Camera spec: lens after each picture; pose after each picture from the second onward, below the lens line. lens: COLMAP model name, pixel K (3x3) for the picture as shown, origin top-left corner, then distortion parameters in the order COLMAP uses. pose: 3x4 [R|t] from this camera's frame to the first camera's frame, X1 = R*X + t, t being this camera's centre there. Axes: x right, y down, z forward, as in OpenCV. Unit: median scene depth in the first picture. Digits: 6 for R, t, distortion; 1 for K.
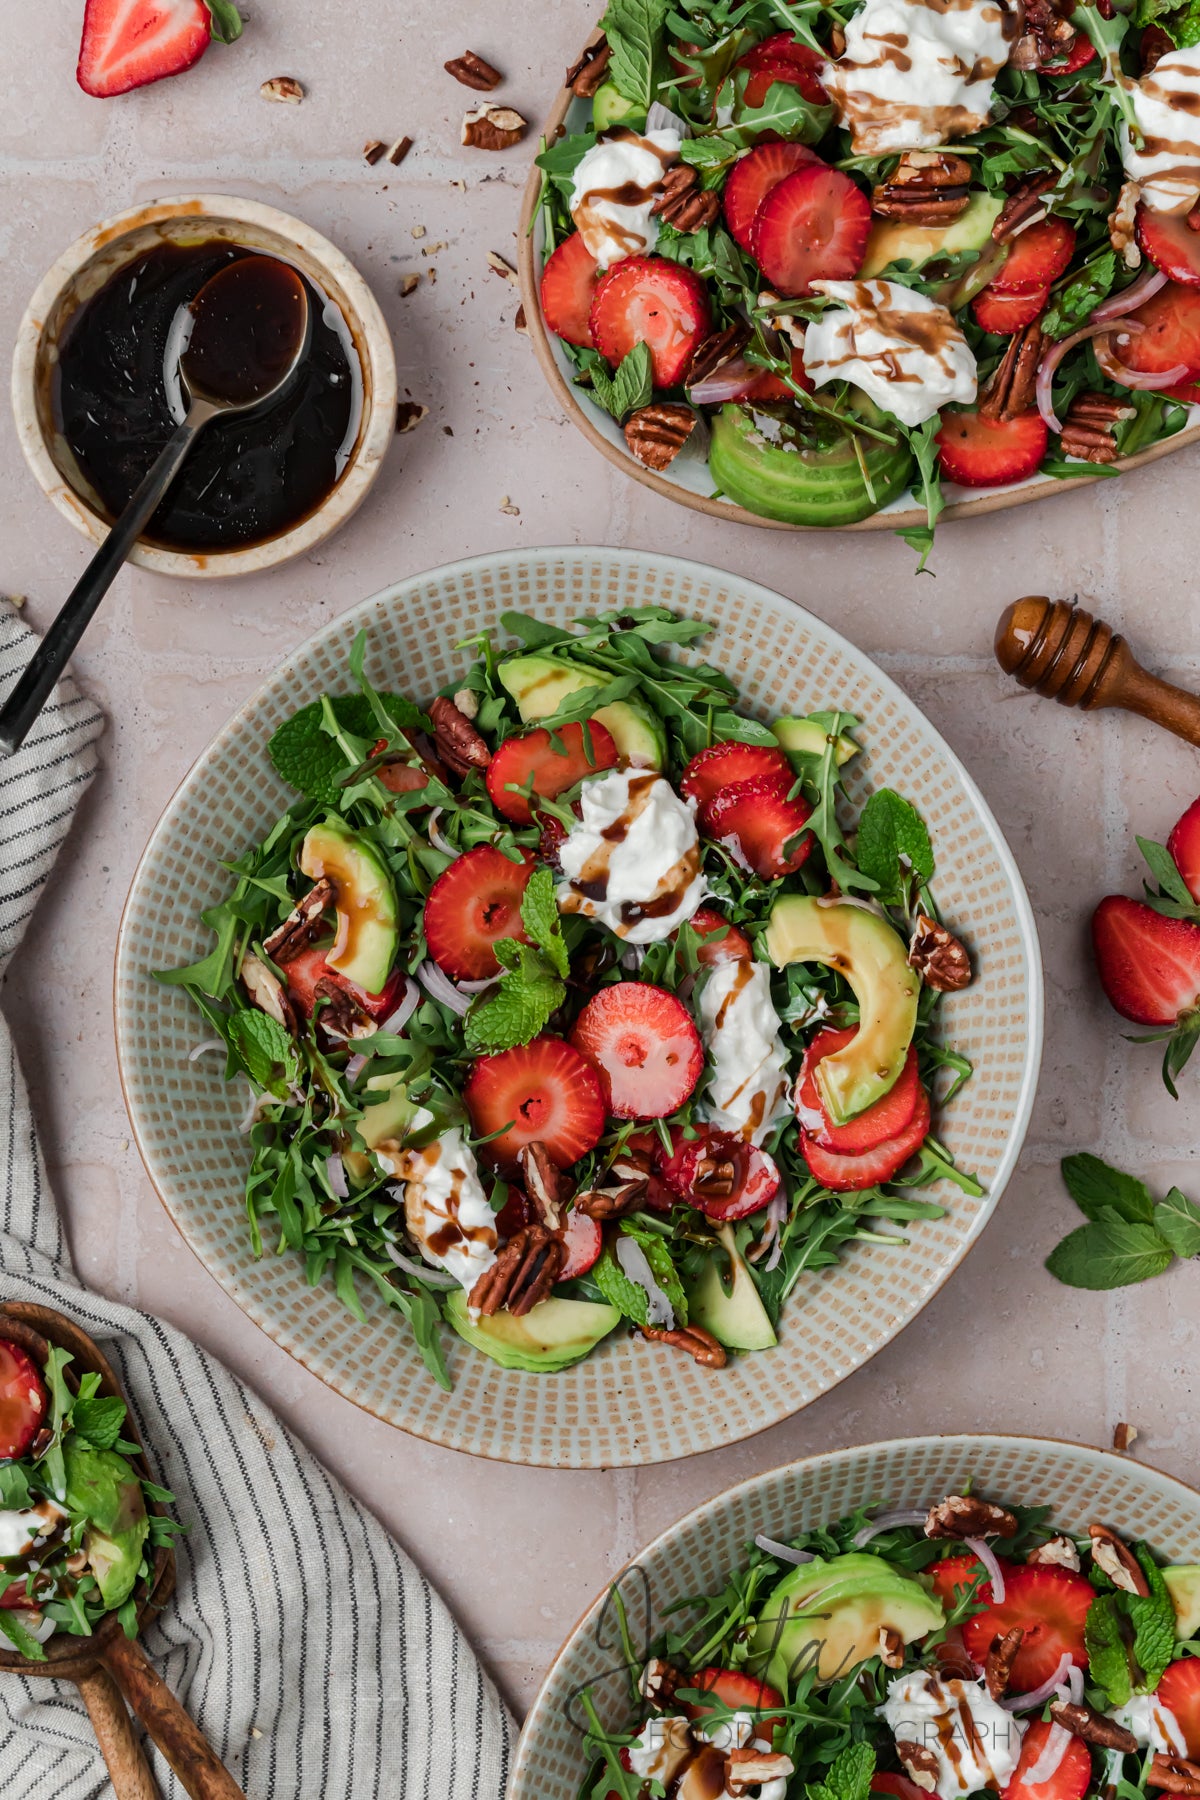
lens RADIAL K [[7048.8, 0, 608.4], [0, 7048.8, 902.4], [0, 0, 1]] dist [-0.003163, 0.000000]
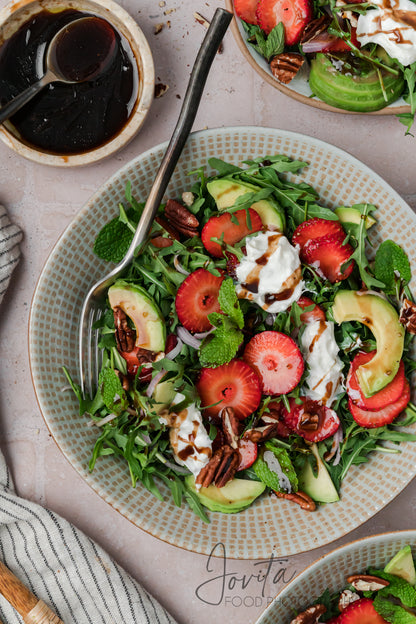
lens RADIAL K [[2443.6, 0, 204.8], [0, 2443.6, 312.1], [0, 0, 1]] dist [-0.003163, 0.000000]
pose [[0.999990, -0.004240, -0.001692, -0.015336], [0.004238, 0.999990, -0.001549, 0.006718], [0.001699, 0.001542, 0.999997, 0.258996]]
